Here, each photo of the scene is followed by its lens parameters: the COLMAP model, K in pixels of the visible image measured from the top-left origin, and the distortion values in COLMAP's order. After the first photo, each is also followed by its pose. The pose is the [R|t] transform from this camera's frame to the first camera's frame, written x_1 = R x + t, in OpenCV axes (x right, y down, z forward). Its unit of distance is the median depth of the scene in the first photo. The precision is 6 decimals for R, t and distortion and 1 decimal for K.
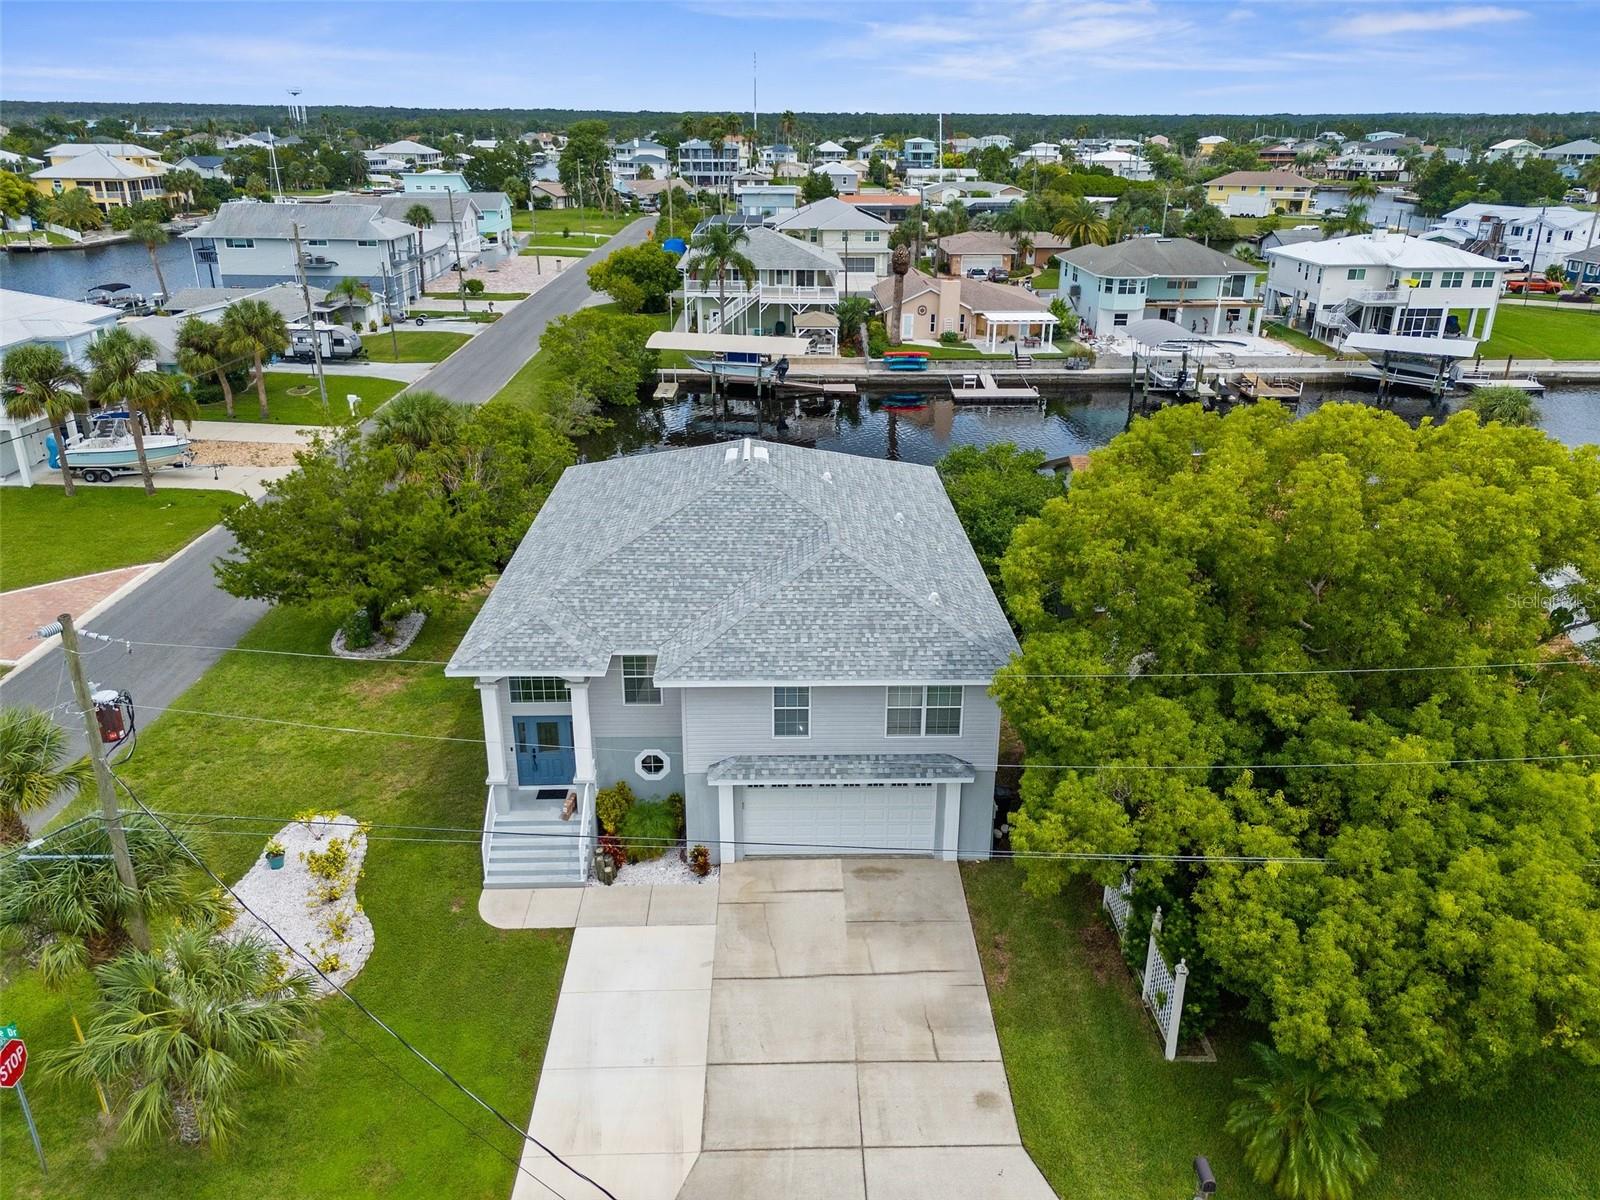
lens RADIAL K [[1201.7, 0, 800.0], [0, 1201.7, 600.0], [0, 0, 1]] dist [0.125098, -0.297834]
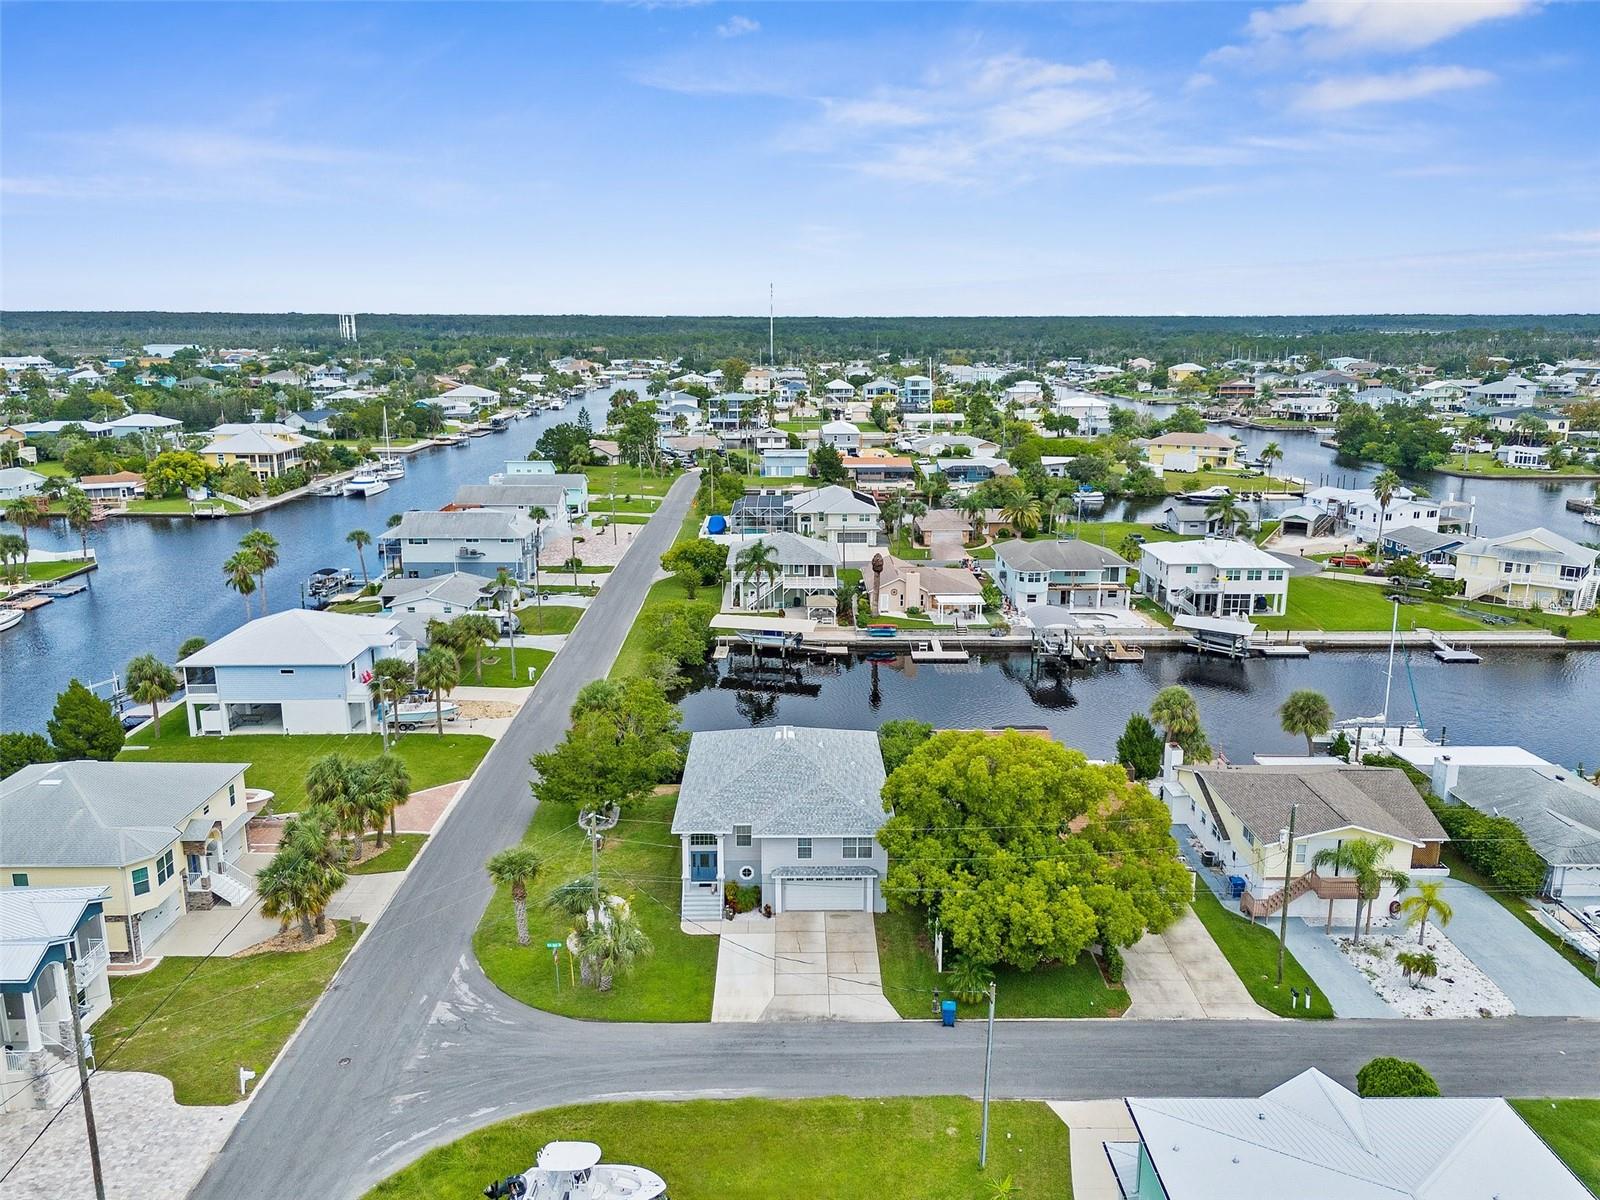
lens RADIAL K [[1201.7, 0, 800.0], [0, 1201.7, 600.0], [0, 0, 1]] dist [0.125098, -0.297834]
pose [[0.999940, -0.001313, -0.010834, 0.003229], [-0.000345, 0.988443, -0.151594, -0.011232], [0.010908, 0.151589, 0.988383, -0.464554]]
